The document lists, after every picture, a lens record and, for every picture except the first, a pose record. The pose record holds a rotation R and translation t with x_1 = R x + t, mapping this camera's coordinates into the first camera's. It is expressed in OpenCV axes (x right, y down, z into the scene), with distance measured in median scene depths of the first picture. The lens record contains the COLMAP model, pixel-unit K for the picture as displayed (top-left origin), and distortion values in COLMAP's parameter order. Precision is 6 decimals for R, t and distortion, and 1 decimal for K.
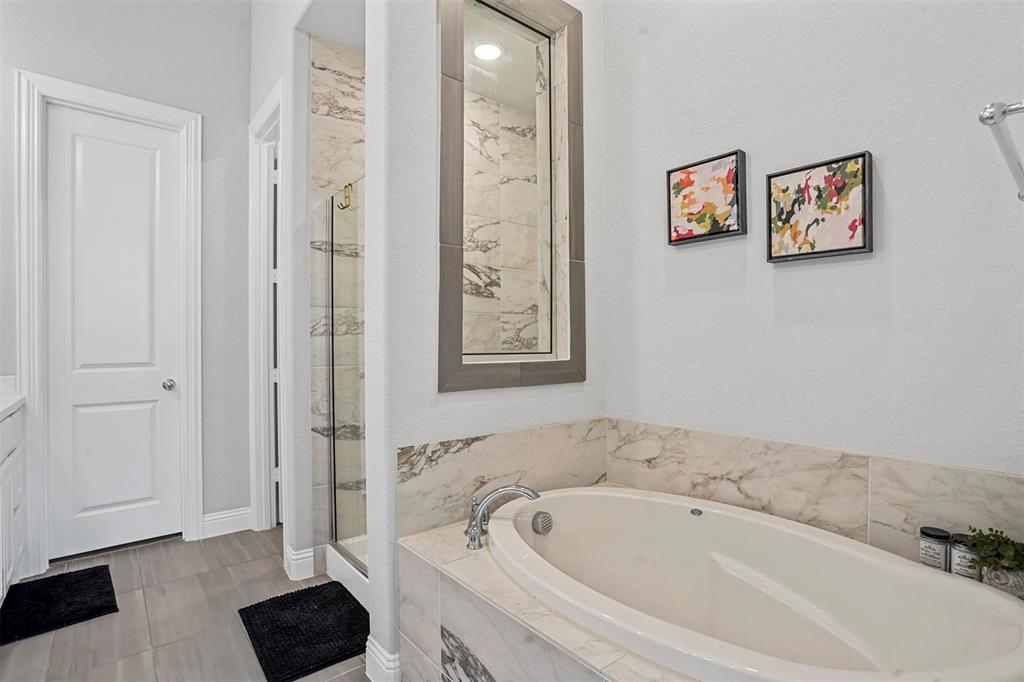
lens RADIAL K [[495.7, 0, 511.5], [0, 495.7, 339.5], [0, 0, 1]] dist [-0.052305, 0.020378]
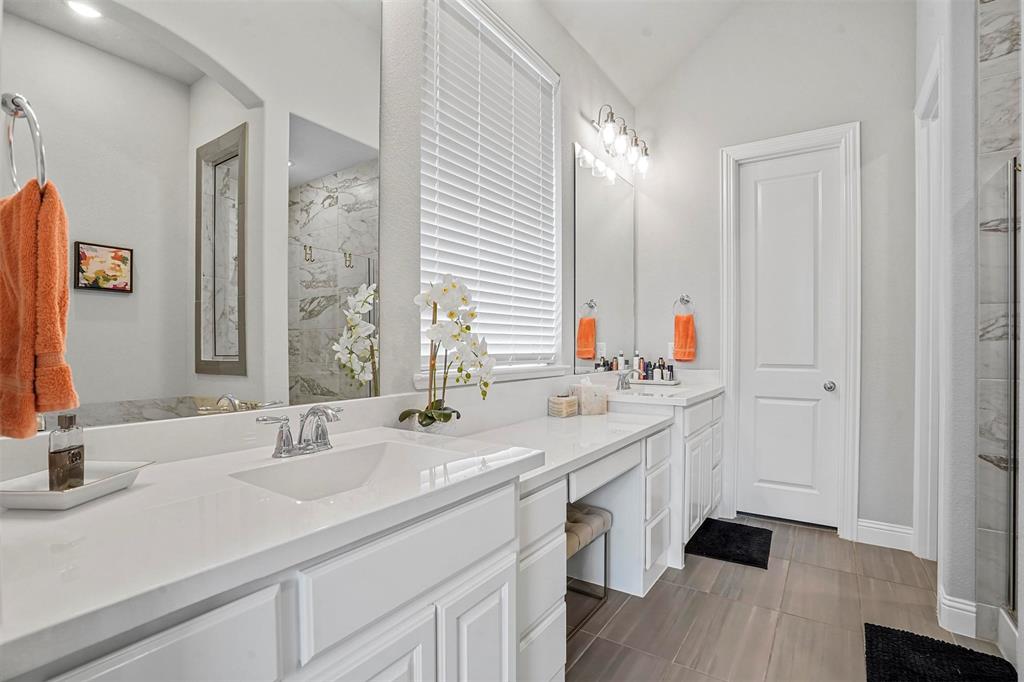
lens RADIAL K [[475.9, 0, 513.4], [0, 475.9, 341.4], [0, 0, 1]] dist [-0.056134, 0.020376]
pose [[0.274997, -0.003133, -0.961440, 0.106180], [-0.001434, 0.999992, -0.003668, -0.001420], [0.961444, 0.002388, 0.274991, 0.052881]]
